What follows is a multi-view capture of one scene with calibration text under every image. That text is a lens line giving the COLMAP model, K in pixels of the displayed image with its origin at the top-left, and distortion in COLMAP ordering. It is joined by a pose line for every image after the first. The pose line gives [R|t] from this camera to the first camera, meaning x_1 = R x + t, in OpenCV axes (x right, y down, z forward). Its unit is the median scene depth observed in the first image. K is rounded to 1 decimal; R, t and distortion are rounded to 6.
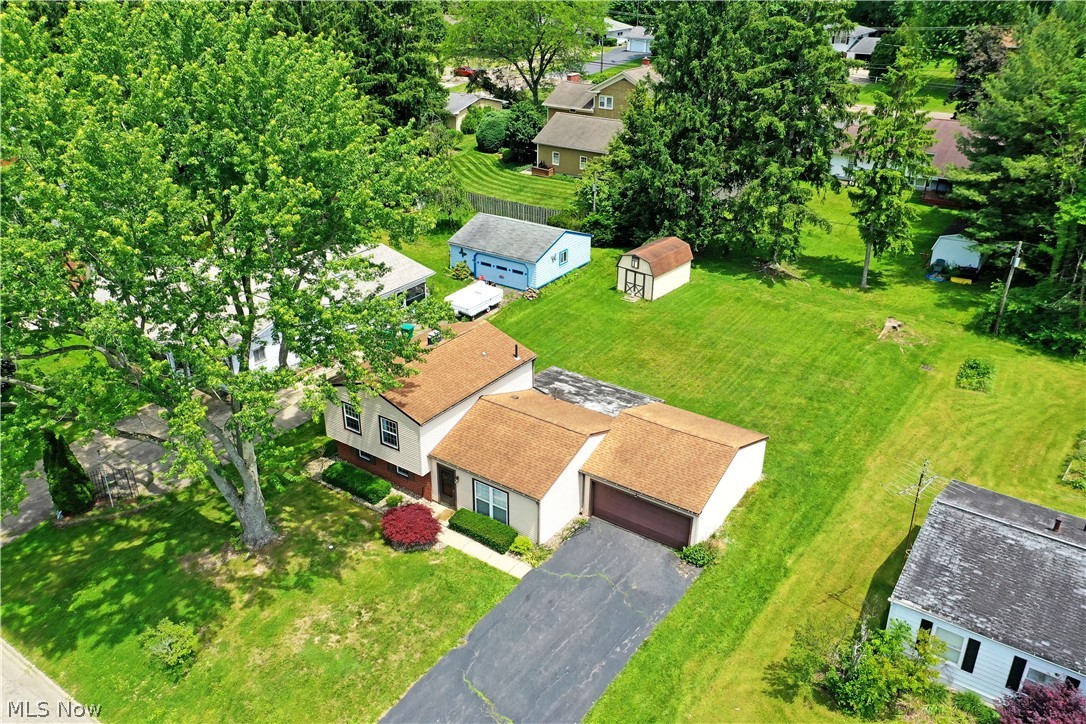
lens RADIAL K [[892.0, 0, 530.0], [0, 892.0, 365.0], [0, 0, 1]] dist [0.024619, 0.001436]
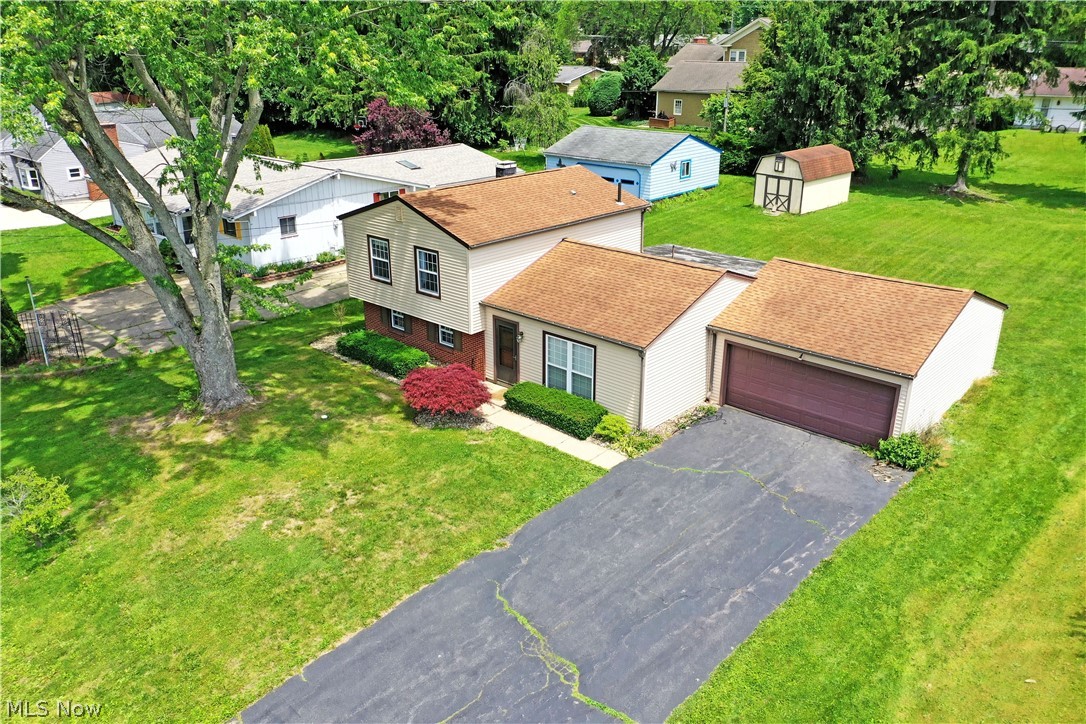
lens RADIAL K [[869.0, 0, 537.7], [0, 869.0, 363.6], [0, 0, 1]] dist [0.026000, -0.003284]
pose [[0.992177, 0.041823, -0.117625, 0.008374], [-0.052145, 0.994922, -0.086085, 0.210569], [0.113428, 0.091545, 0.989320, 0.374683]]
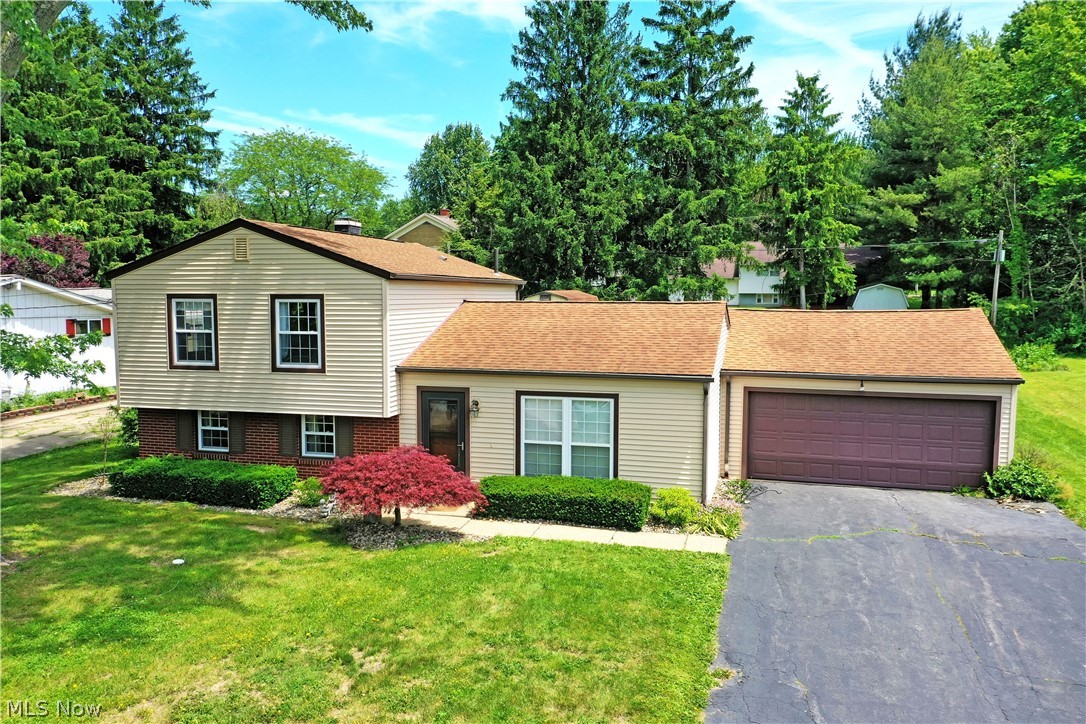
lens RADIAL K [[869.0, 0, 537.7], [0, 869.0, 363.6], [0, 0, 1]] dist [0.026000, -0.003284]
pose [[0.938765, -0.025788, 0.343592, -0.205346], [0.150186, 0.928106, -0.340680, 0.266604], [-0.310104, 0.371421, 0.875147, 0.631313]]
